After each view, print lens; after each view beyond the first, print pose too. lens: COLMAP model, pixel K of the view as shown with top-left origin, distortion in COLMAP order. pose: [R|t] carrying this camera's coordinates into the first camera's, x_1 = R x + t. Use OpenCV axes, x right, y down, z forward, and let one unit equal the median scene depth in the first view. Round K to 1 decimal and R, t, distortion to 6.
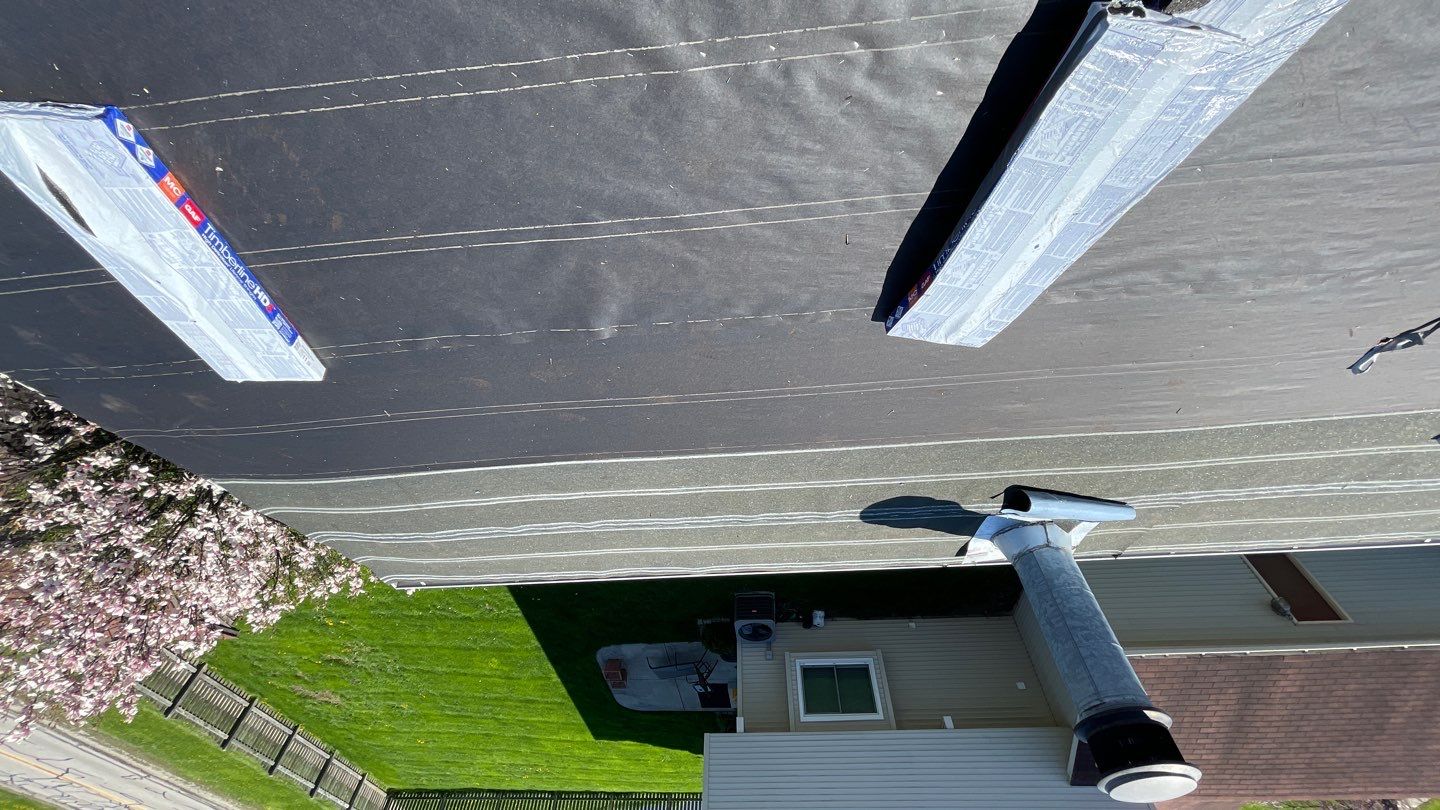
lens RADIAL K [[577.5, 0, 718.7], [0, 577.5, 410.8], [0, 0, 1]] dist [-0.001708, 0.000476]
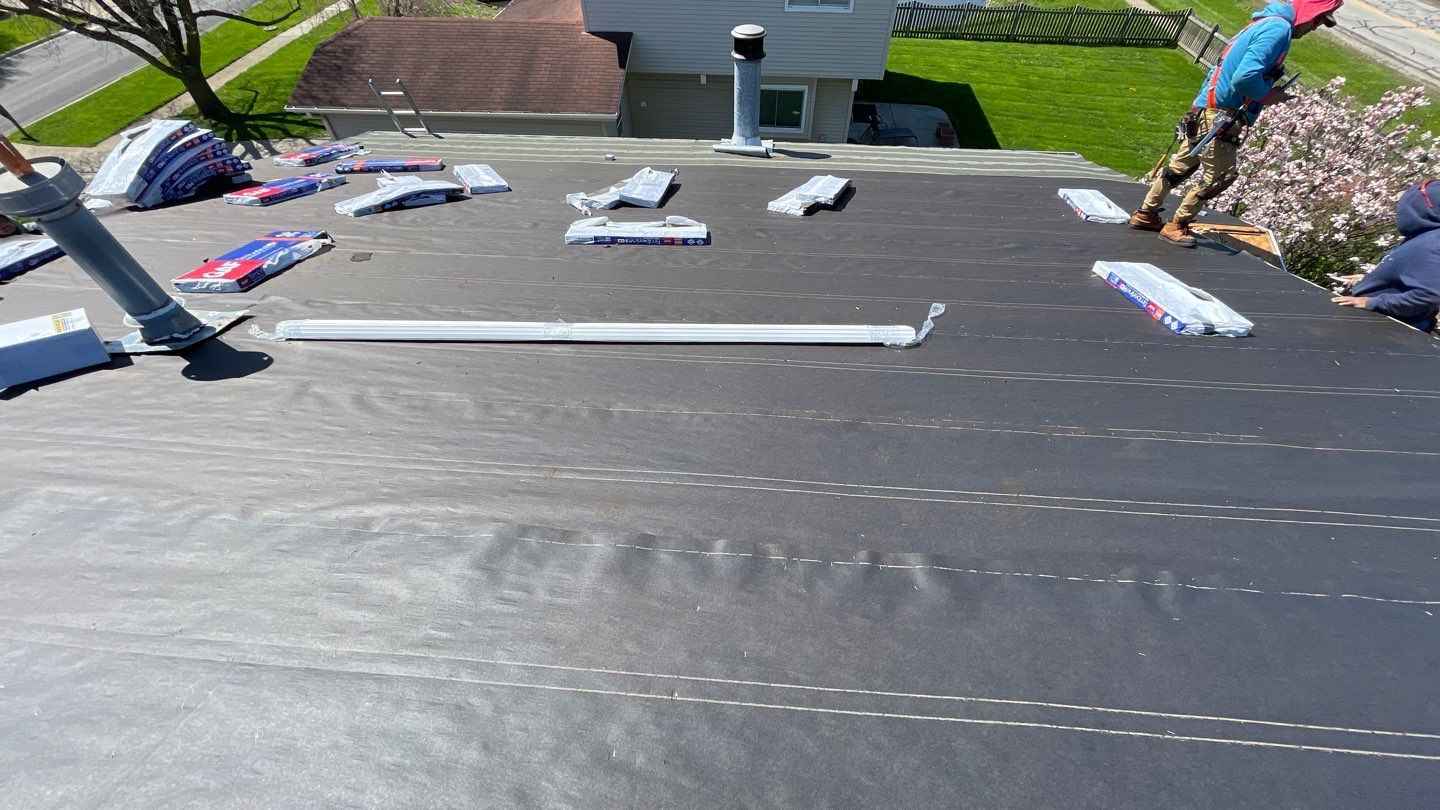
lens RADIAL K [[577.5, 0, 725.6], [0, 577.5, 408.4], [0, 0, 1]] dist [-0.001708, 0.000476]
pose [[-0.984485, -0.116350, 0.131348, 0.032356], [0.117678, -0.993049, 0.002365, -0.112037], [0.130160, 0.017785, 0.991334, -0.164699]]
